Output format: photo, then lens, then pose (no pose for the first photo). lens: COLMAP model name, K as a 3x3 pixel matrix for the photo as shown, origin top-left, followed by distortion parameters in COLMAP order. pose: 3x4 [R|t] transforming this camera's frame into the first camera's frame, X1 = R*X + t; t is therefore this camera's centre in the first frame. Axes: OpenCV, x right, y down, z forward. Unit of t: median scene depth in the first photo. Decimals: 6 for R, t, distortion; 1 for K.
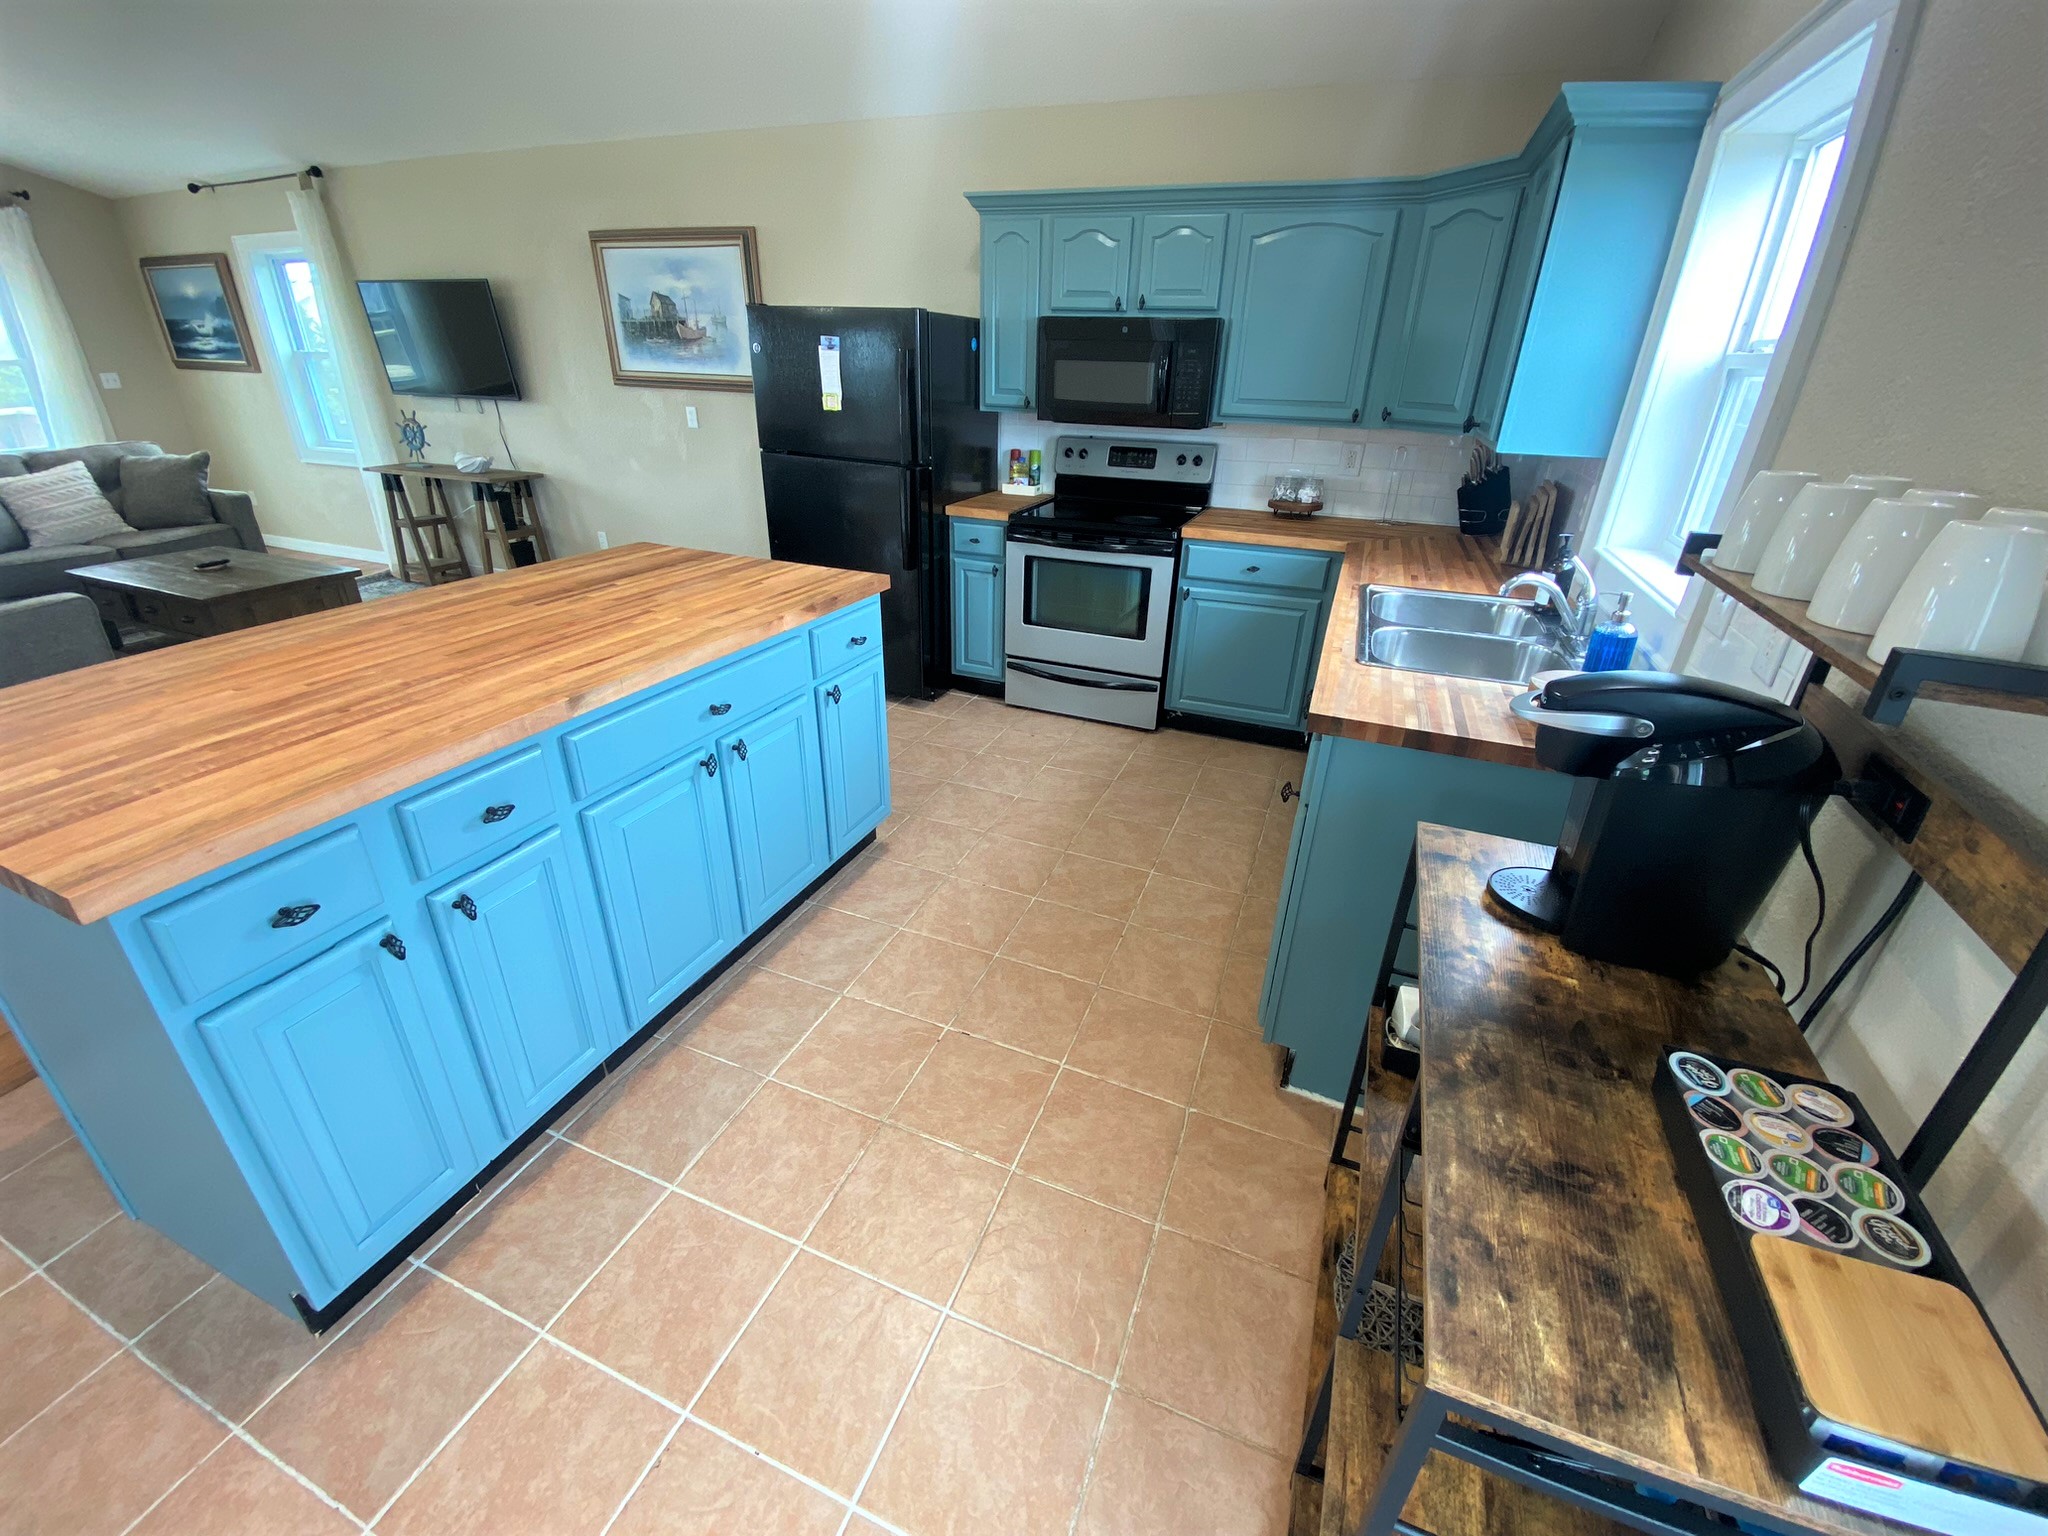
lens RADIAL K [[835.9, 0, 1028.6], [0, 835.9, 769.6], [0, 0, 1]] dist [0.017963, -0.027019]
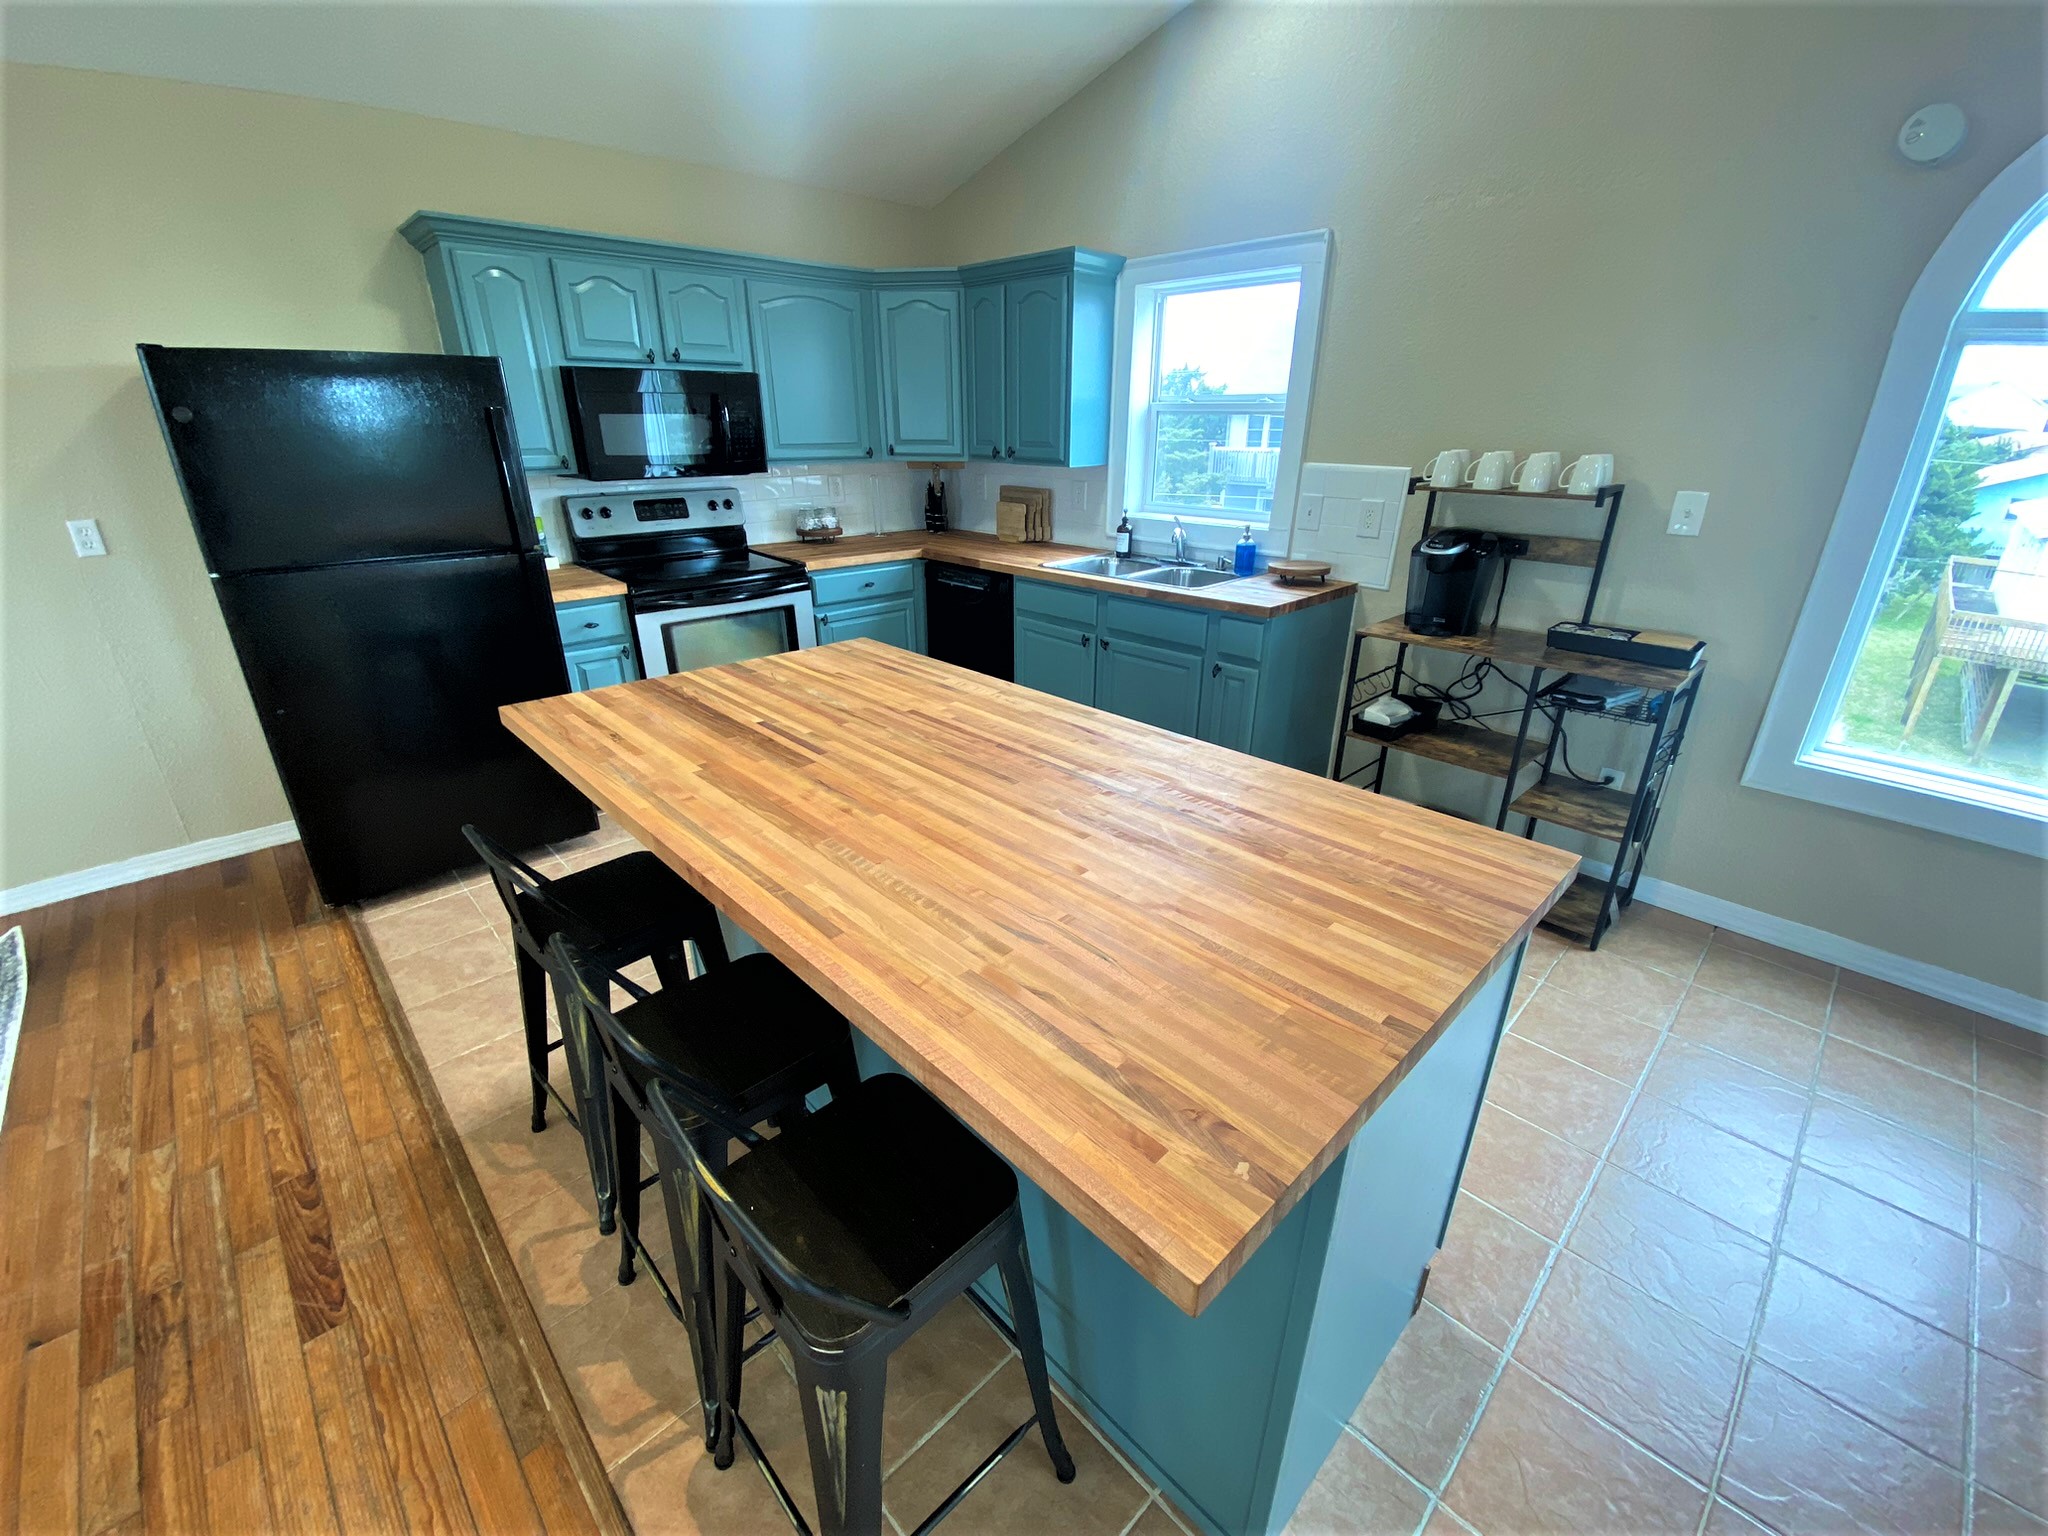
lens RADIAL K [[835.9, 0, 1028.6], [0, 835.9, 769.6], [0, 0, 1]] dist [0.017963, -0.027019]
pose [[0.407677, -0.377033, 0.831652, -0.777254], [0.396342, 0.893571, 0.210817, -0.180203], [-0.822626, 0.243673, 0.513722, 0.296490]]
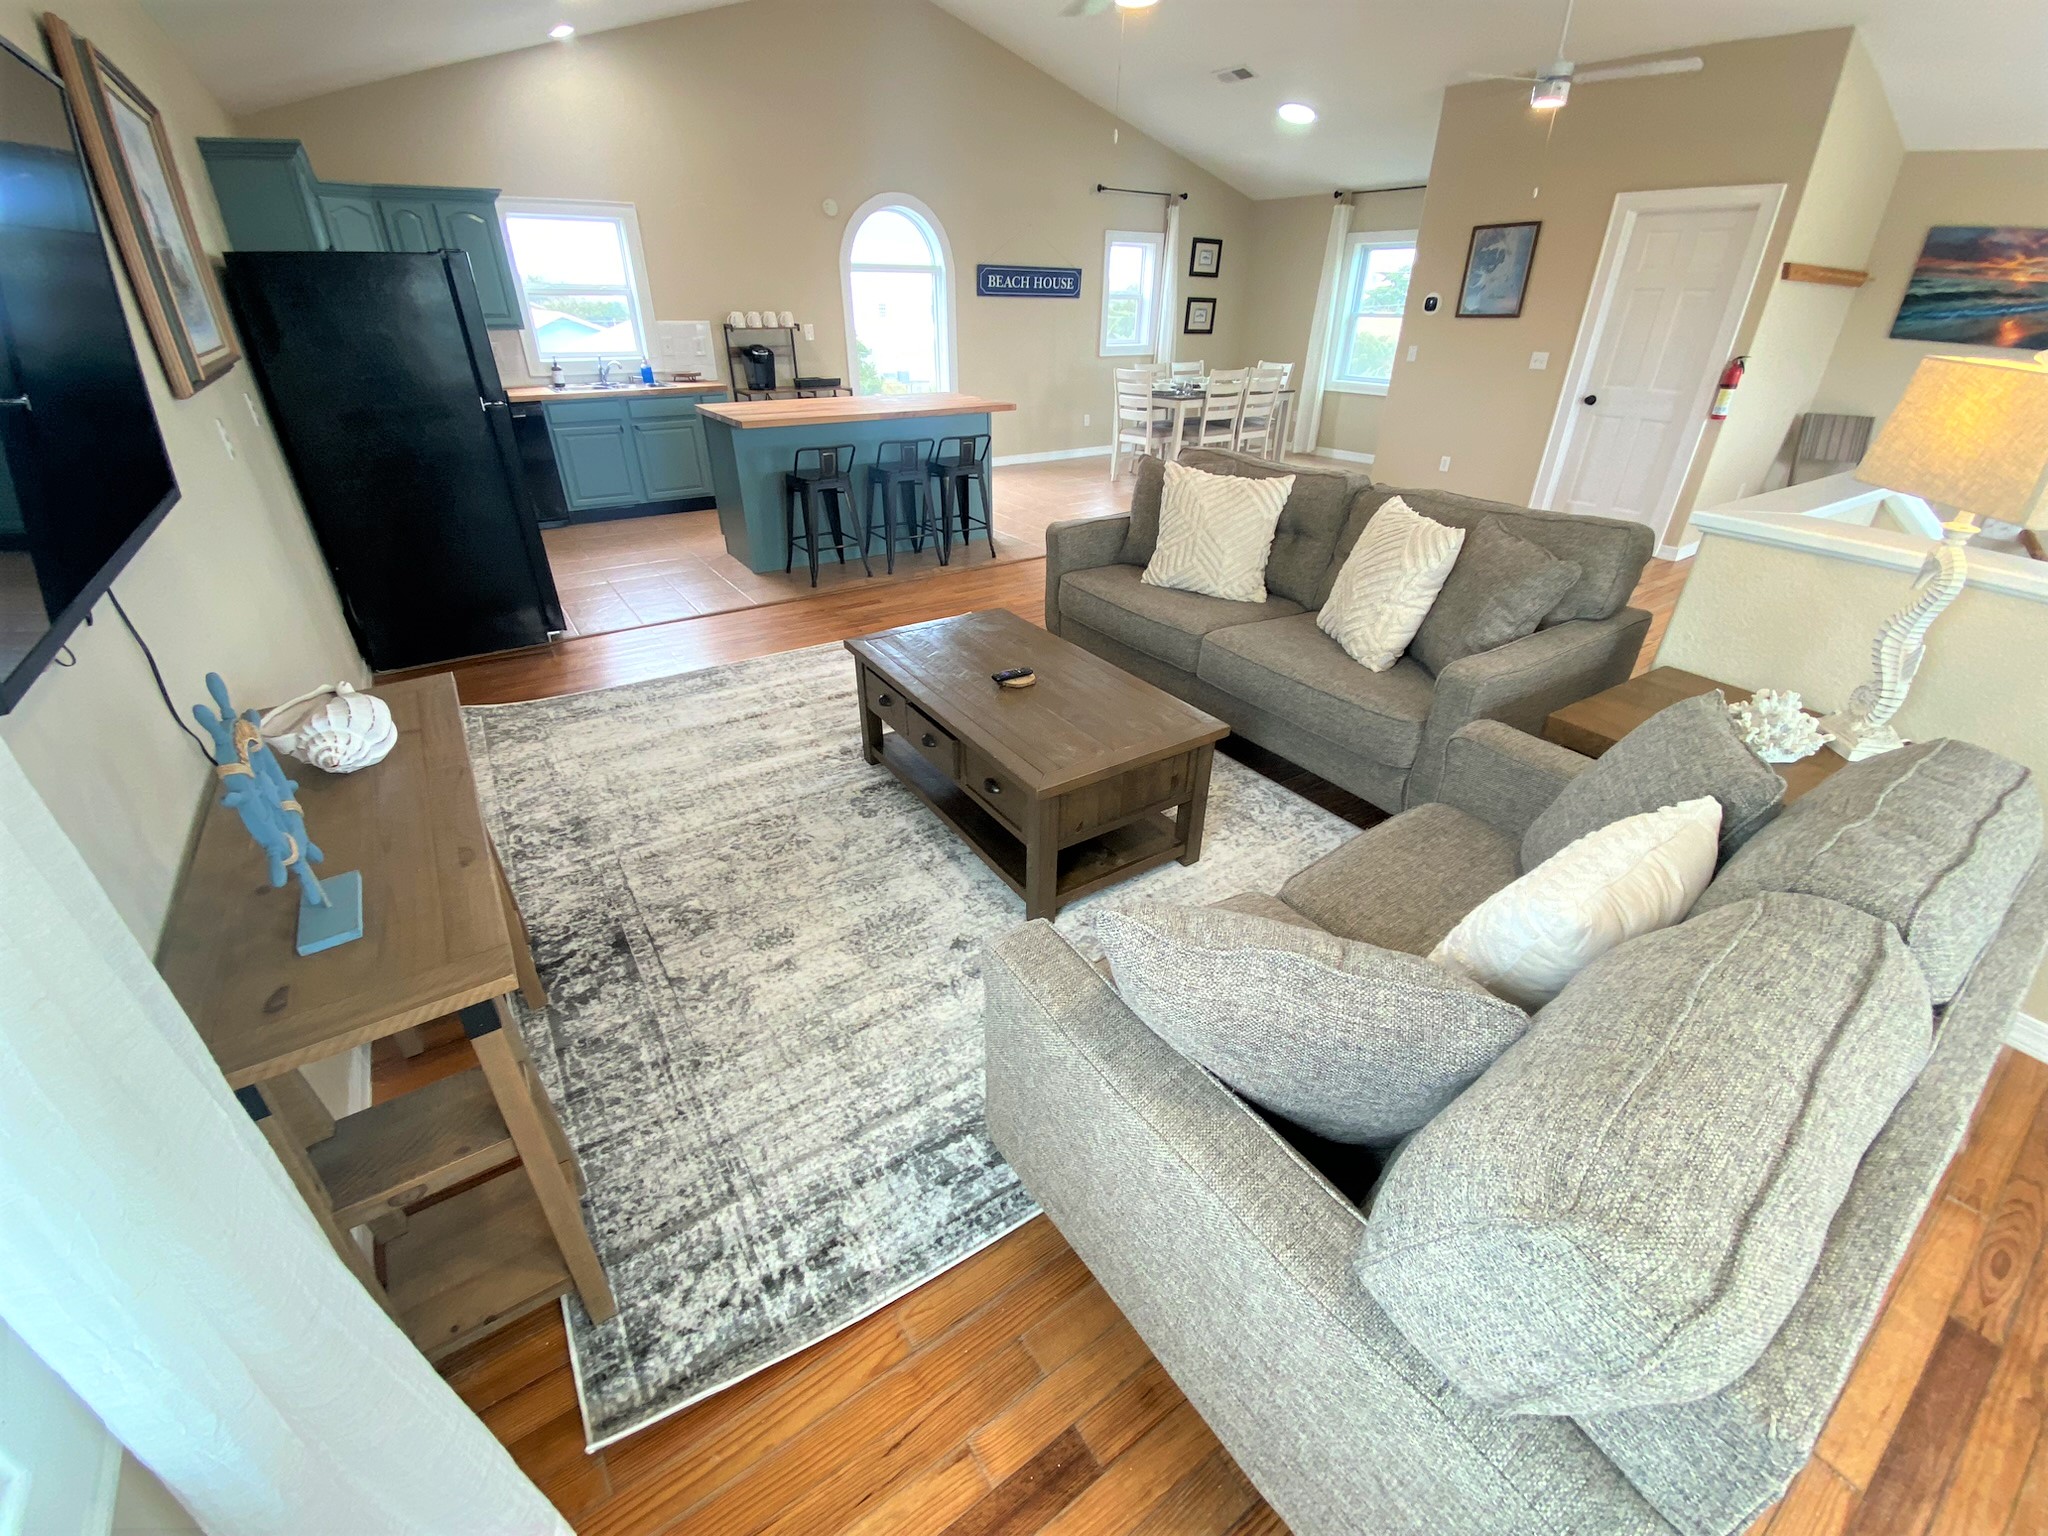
lens RADIAL K [[826.4, 0, 1024.0], [0, 826.4, 768.0], [0, 0, 1]] dist [0.007481, -0.013309]
pose [[-0.831960, -0.307873, 0.461581, -1.715979], [0.205064, 0.602395, 0.771407, -0.911285], [-0.515550, 0.736433, -0.438035, 1.735077]]
